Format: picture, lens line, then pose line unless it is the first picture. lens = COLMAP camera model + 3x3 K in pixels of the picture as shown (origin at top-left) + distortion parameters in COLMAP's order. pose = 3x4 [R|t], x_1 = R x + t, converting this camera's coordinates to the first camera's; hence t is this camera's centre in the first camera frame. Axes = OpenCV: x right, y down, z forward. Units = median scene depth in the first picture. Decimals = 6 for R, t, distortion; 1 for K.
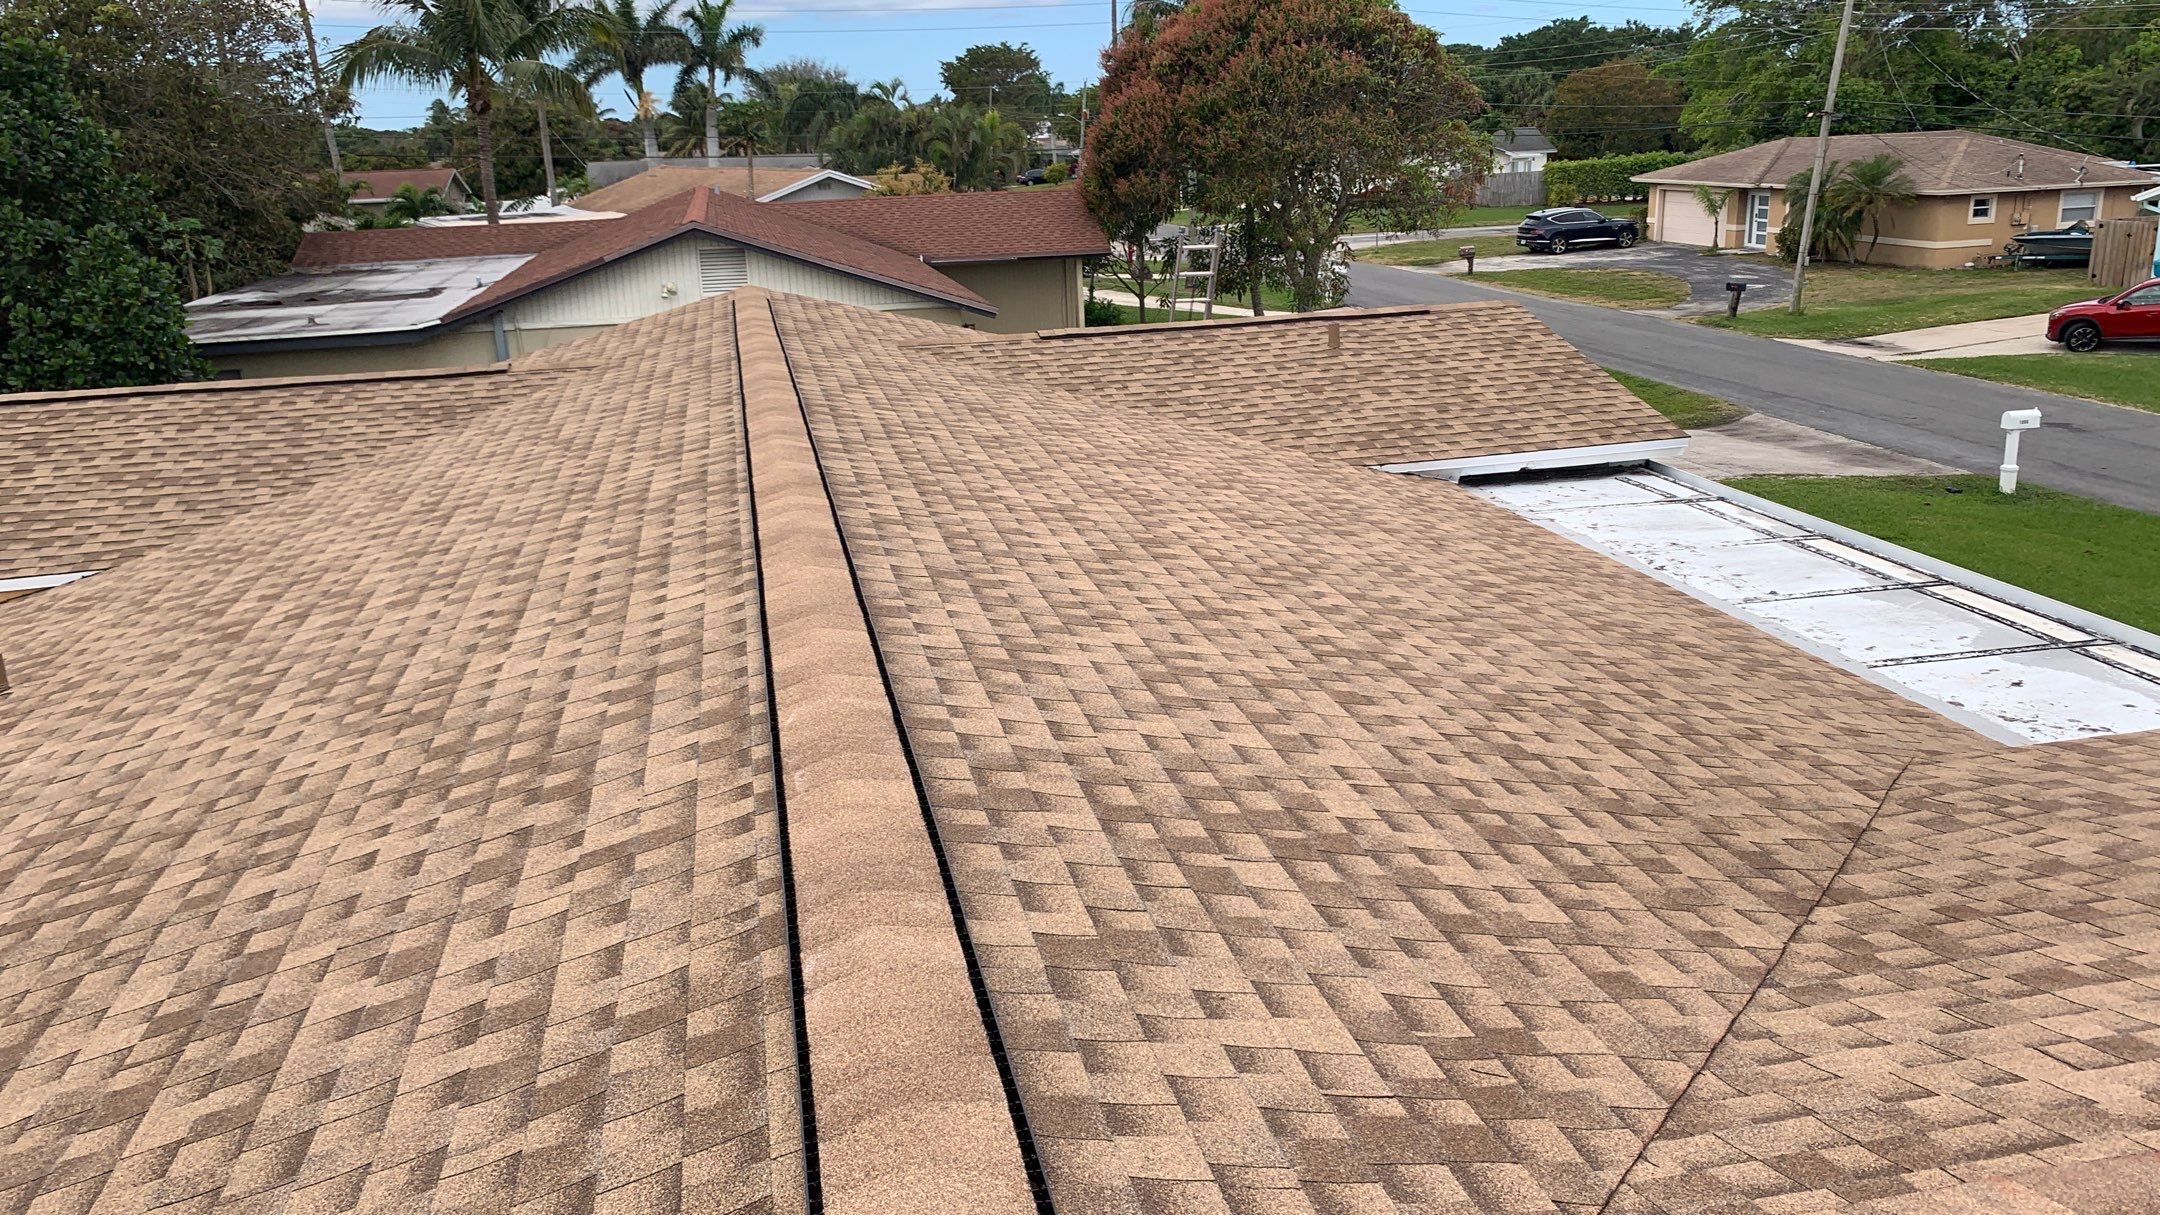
lens RADIAL K [[1645.7, 0, 1107.1], [0, 1645.7, 595.9], [0, 0, 1]] dist [0.028279, -0.031214]
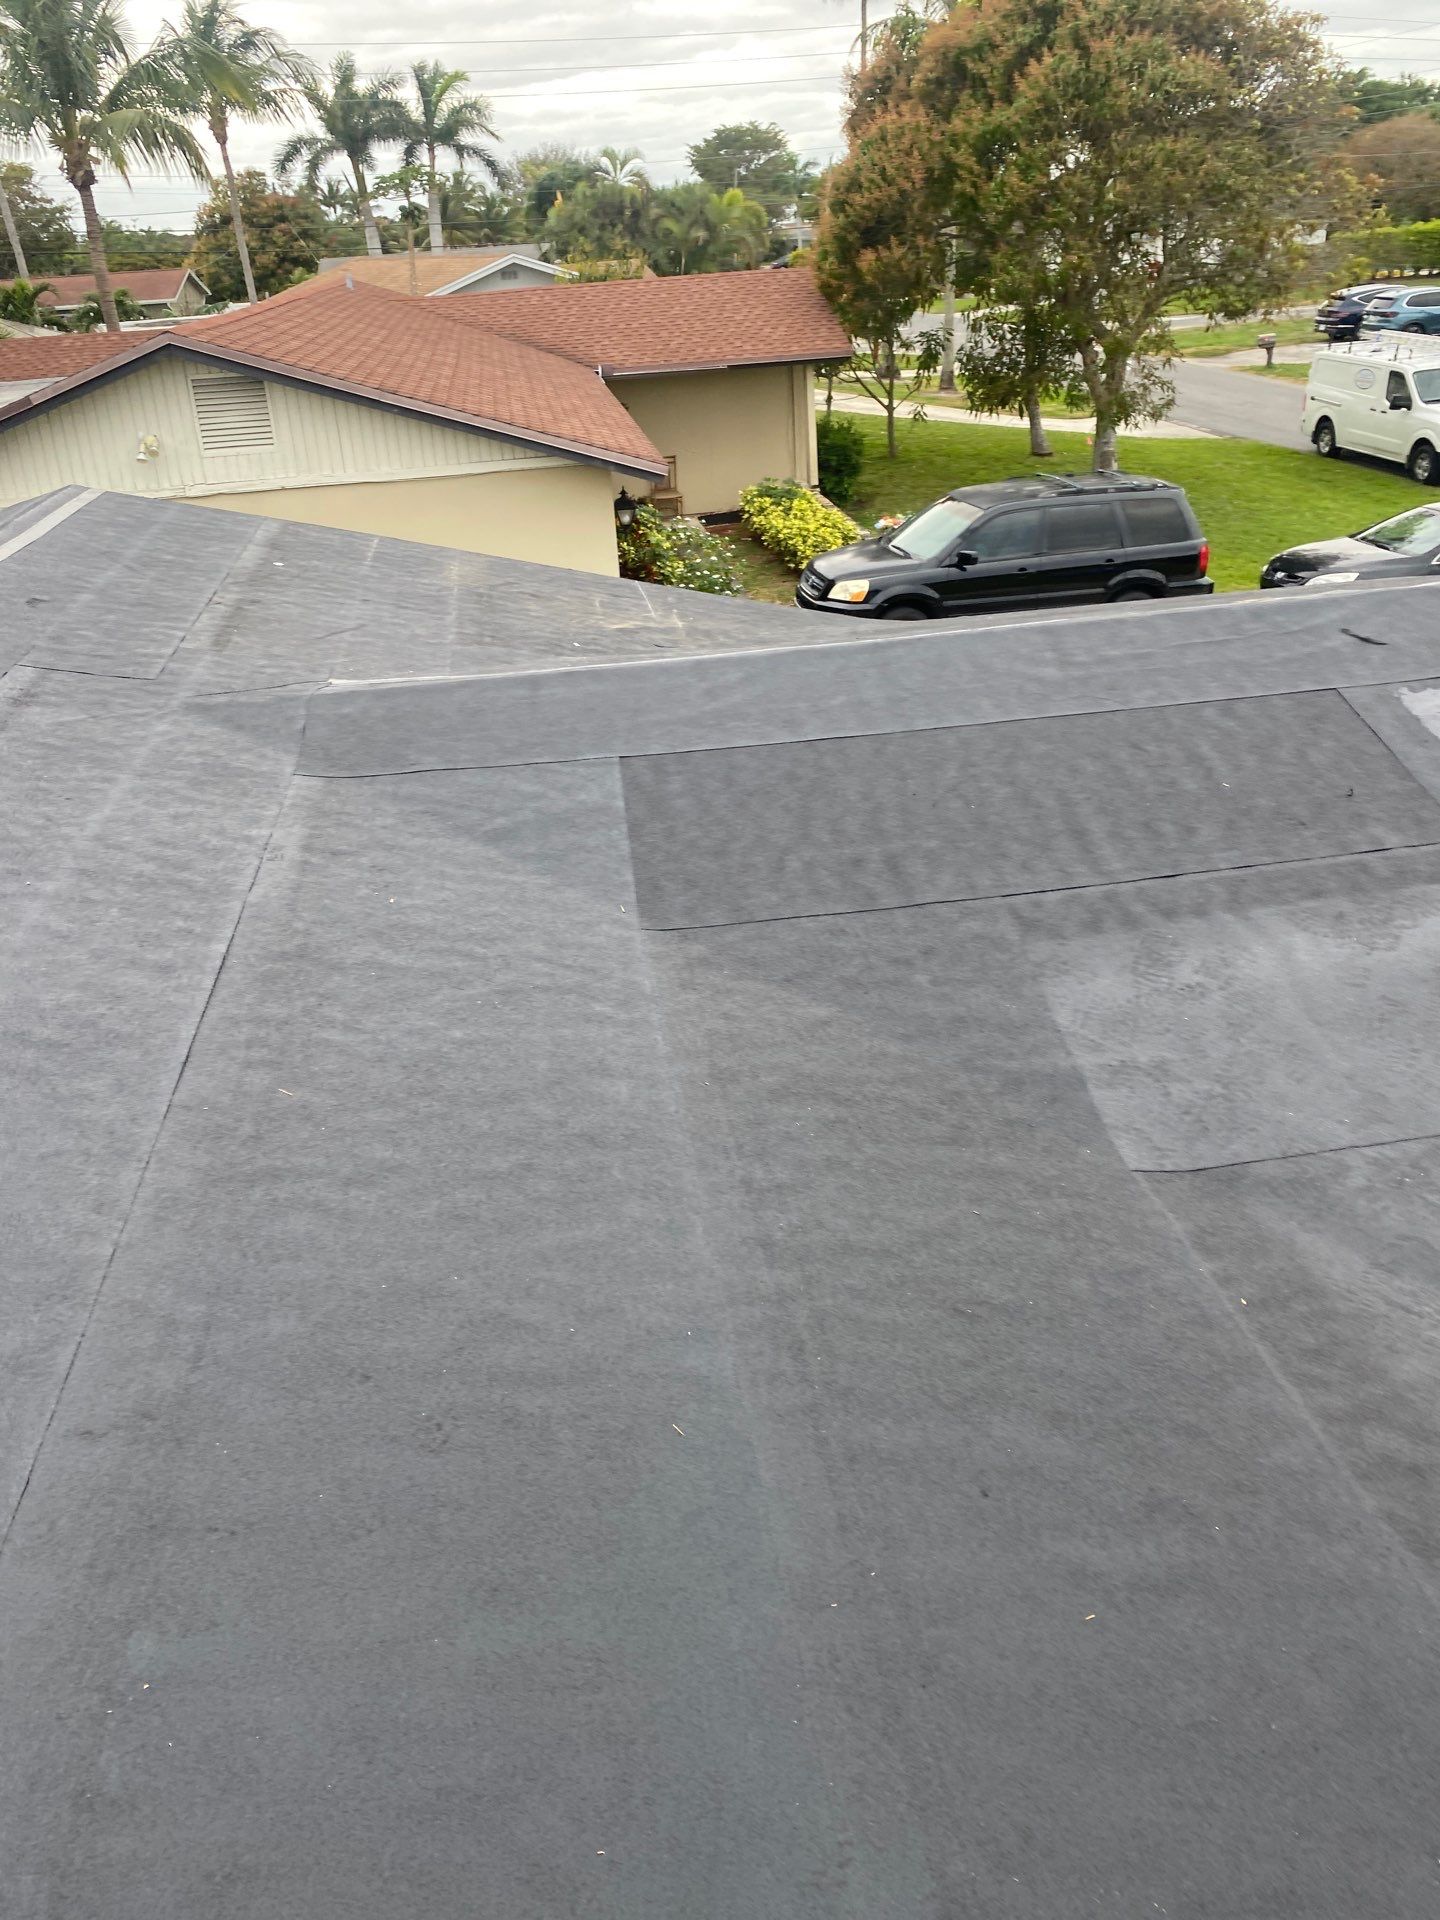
lens RADIAL K [[1421.9, 0, 707.4], [0, 1421.9, 956.9], [0, 0, 1]] dist [0.000866, -0.003231]
pose [[0.995563, 0.020545, -0.091825, 0.001170], [-0.001659, 0.979551, 0.201188, -0.039190], [0.094080, -0.200143, 0.975239, 0.170951]]
